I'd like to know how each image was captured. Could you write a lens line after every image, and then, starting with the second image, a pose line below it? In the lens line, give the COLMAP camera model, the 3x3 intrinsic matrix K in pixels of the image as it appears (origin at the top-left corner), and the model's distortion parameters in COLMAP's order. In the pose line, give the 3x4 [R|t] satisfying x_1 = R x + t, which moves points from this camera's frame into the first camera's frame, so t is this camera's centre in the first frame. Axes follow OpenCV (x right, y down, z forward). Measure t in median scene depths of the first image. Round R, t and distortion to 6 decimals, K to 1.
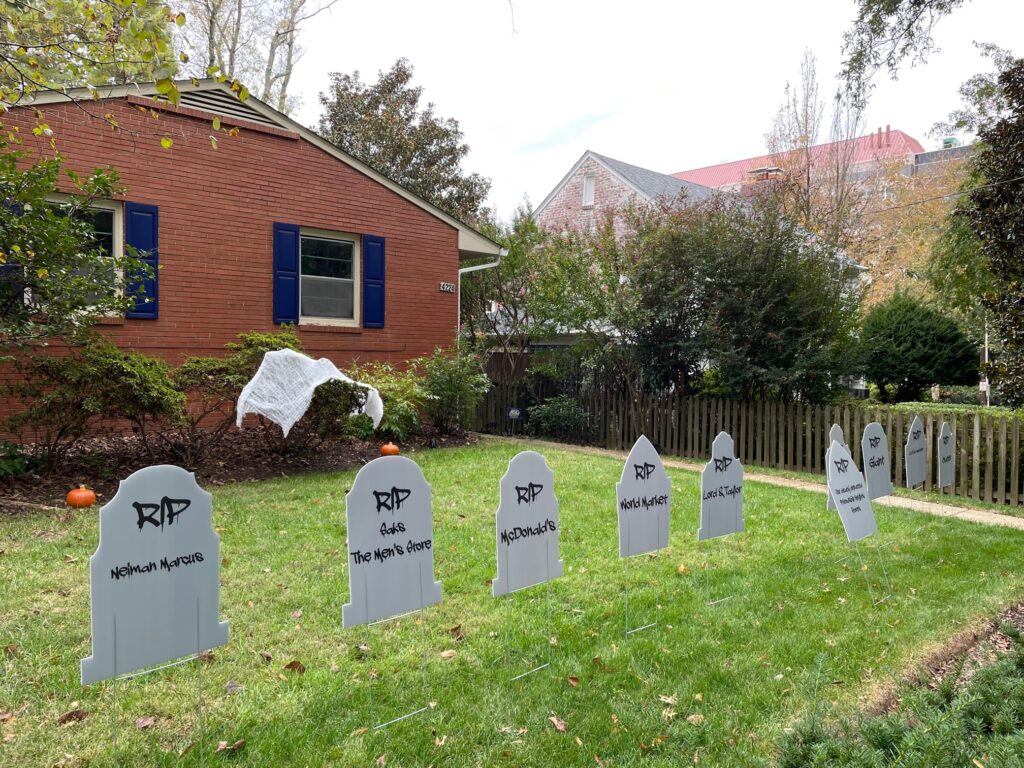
lens RADIAL K [[758.6, 0, 515.5], [0, 758.6, 382.8], [0, 0, 1]] dist [0.065545, -0.018570]
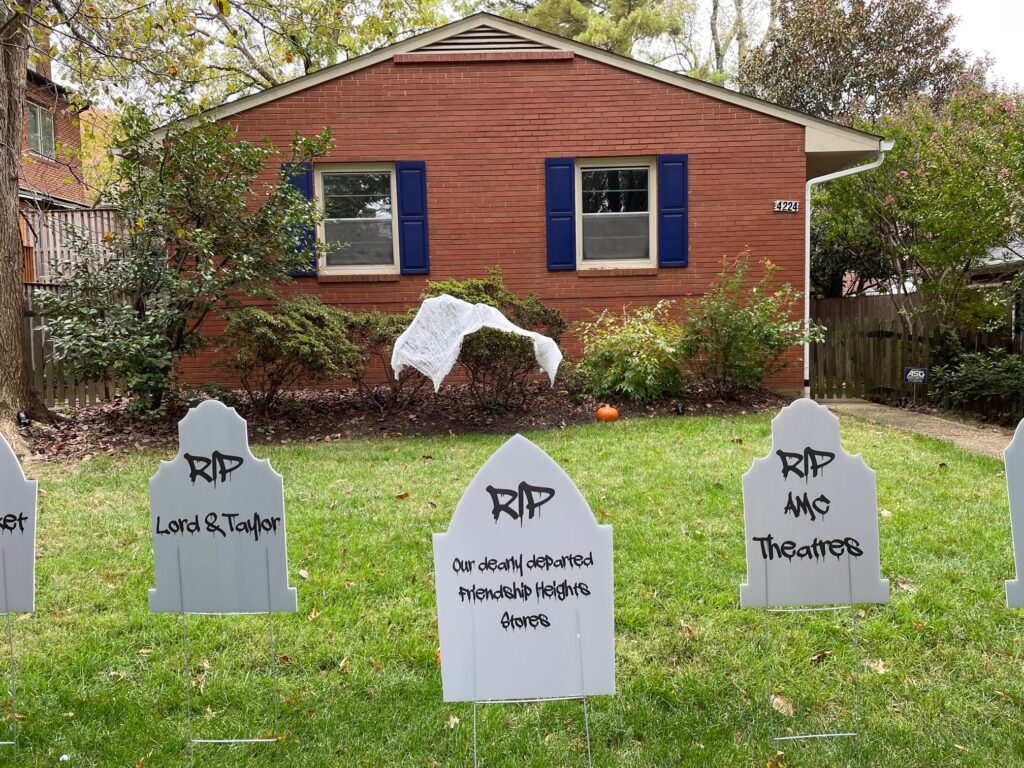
lens RADIAL K [[758.6, 0, 511.7], [0, 758.6, 384.7], [0, 0, 1]] dist [0.065545, -0.018570]
pose [[0.736989, 0.029693, -0.675253, 0.285710], [0.007883, 0.998589, 0.052515, 0.011938], [0.675859, -0.044026, 0.735715, 0.300118]]
